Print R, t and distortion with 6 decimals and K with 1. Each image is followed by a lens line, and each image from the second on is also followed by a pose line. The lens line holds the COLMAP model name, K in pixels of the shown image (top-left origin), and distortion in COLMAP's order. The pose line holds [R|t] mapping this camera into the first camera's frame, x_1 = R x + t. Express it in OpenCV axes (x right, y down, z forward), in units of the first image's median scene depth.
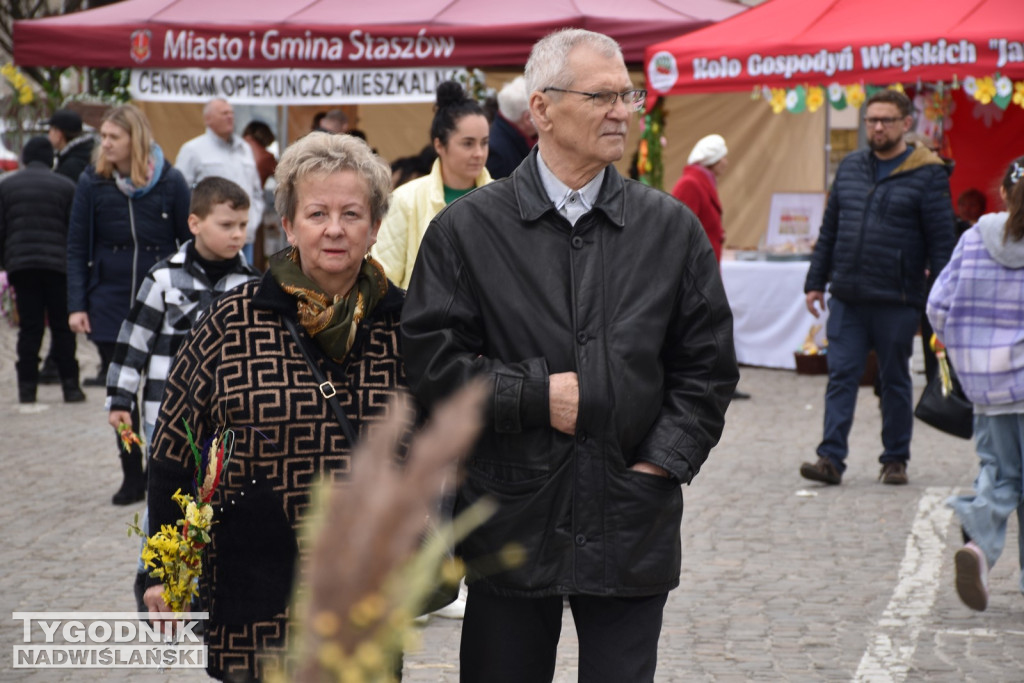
lens RADIAL K [[4779.8, 0, 512.0], [0, 4779.8, 341.5], [0, 0, 1]] dist [2.393358, 19.501236]
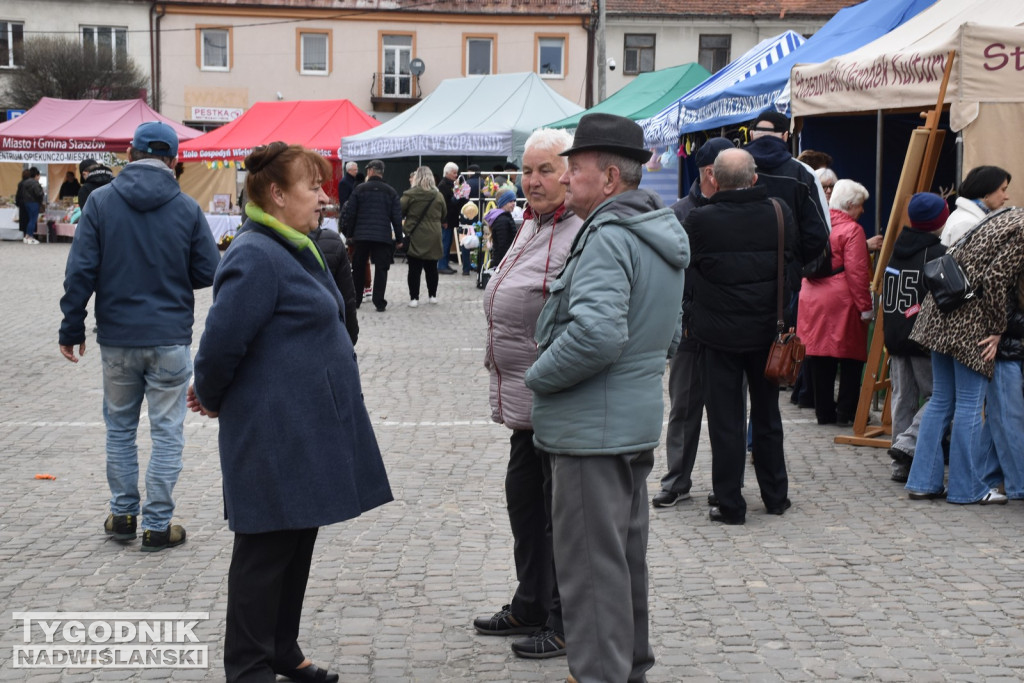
lens RADIAL K [[3402.8, 0, 513.3], [0, 3402.8, 359.9], [0, 0, 1]] dist [1.085751, 4.790911]
pose [[0.994558, -0.008472, 0.103840, 0.016361], [0.007288, 0.999904, 0.011781, 0.053719], [-0.103930, -0.010960, 0.994524, -1.281313]]
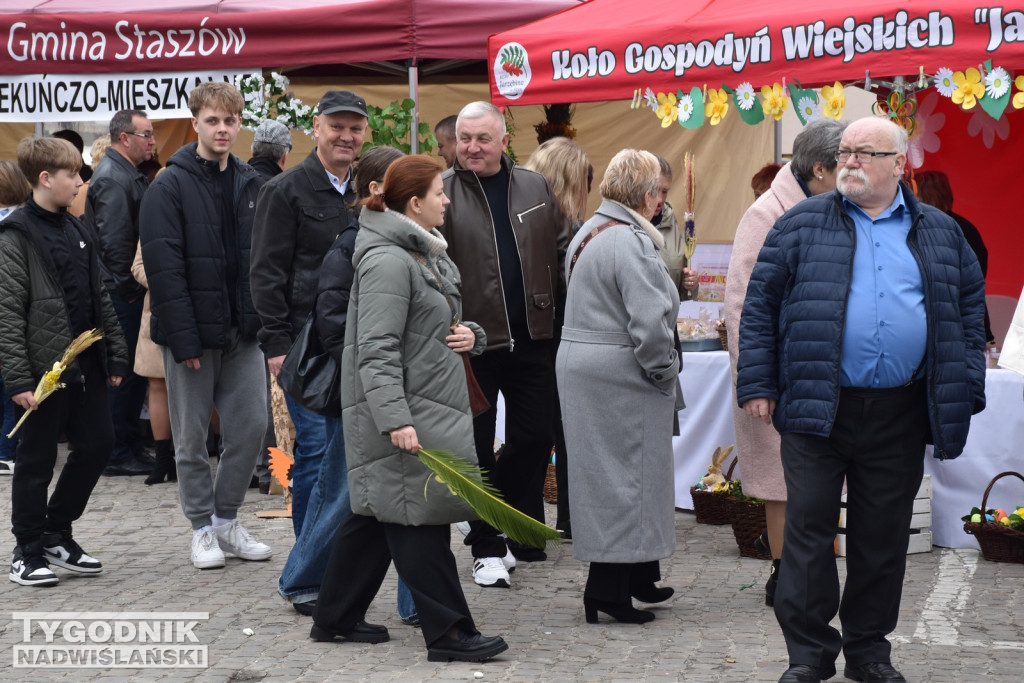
lens RADIAL K [[3402.8, 0, 513.3], [0, 3402.8, 359.9], [0, 0, 1]] dist [1.085751, 4.790911]
pose [[0.999002, -0.008855, -0.043789, 0.052840], [0.009536, 0.999837, 0.015361, -0.021999], [0.043645, -0.015763, 0.998923, 0.508815]]
